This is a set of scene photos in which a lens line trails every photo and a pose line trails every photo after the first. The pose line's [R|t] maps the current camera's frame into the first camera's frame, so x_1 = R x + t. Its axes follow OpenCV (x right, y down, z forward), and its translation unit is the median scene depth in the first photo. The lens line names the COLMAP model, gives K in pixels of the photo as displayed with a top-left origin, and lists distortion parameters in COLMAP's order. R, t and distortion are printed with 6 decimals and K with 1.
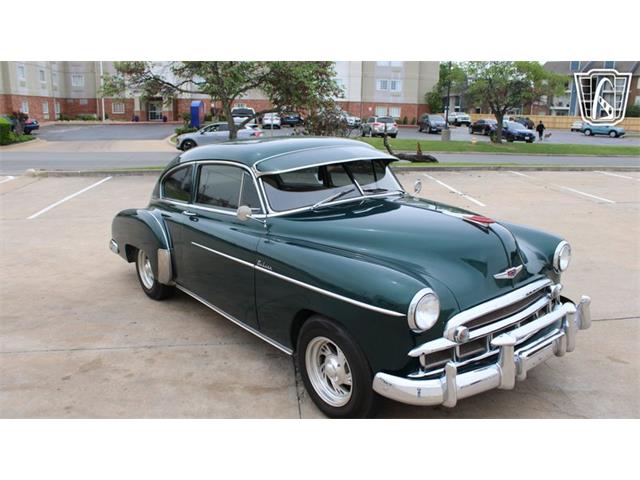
lens RADIAL K [[527.3, 0, 310.9], [0, 527.3, 234.6], [0, 0, 1]] dist [-0.161154, 0.132829]
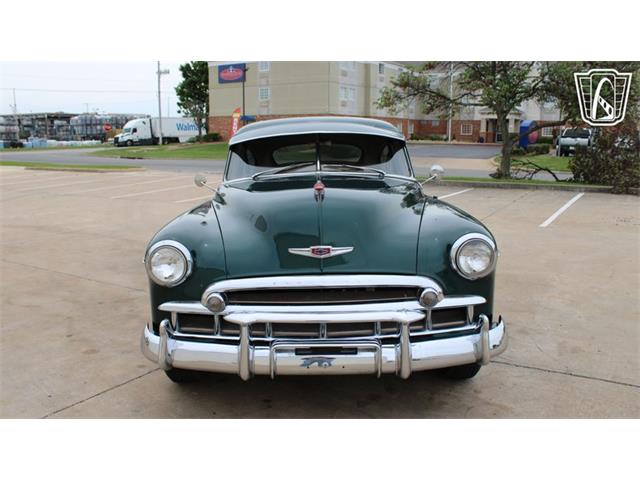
lens RADIAL K [[527.3, 0, 298.9], [0, 527.3, 221.3], [0, 0, 1]] dist [-0.161154, 0.132829]
pose [[0.769087, 0.087614, -0.633111, 0.598707], [-0.131776, 0.991014, -0.022935, 0.033978], [0.625412, 0.101068, 0.773721, 0.231486]]
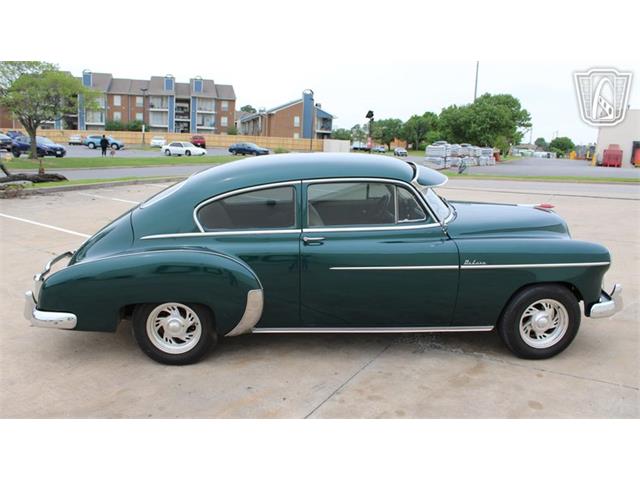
lens RADIAL K [[527.3, 0, 317.2], [0, 527.3, 237.6], [0, 0, 1]] dist [-0.161154, 0.132829]
pose [[0.571146, -0.134901, 0.809687, -0.956394], [0.151145, 0.986821, 0.057797, -0.092689], [-0.806813, 0.089370, 0.584008, 0.461762]]
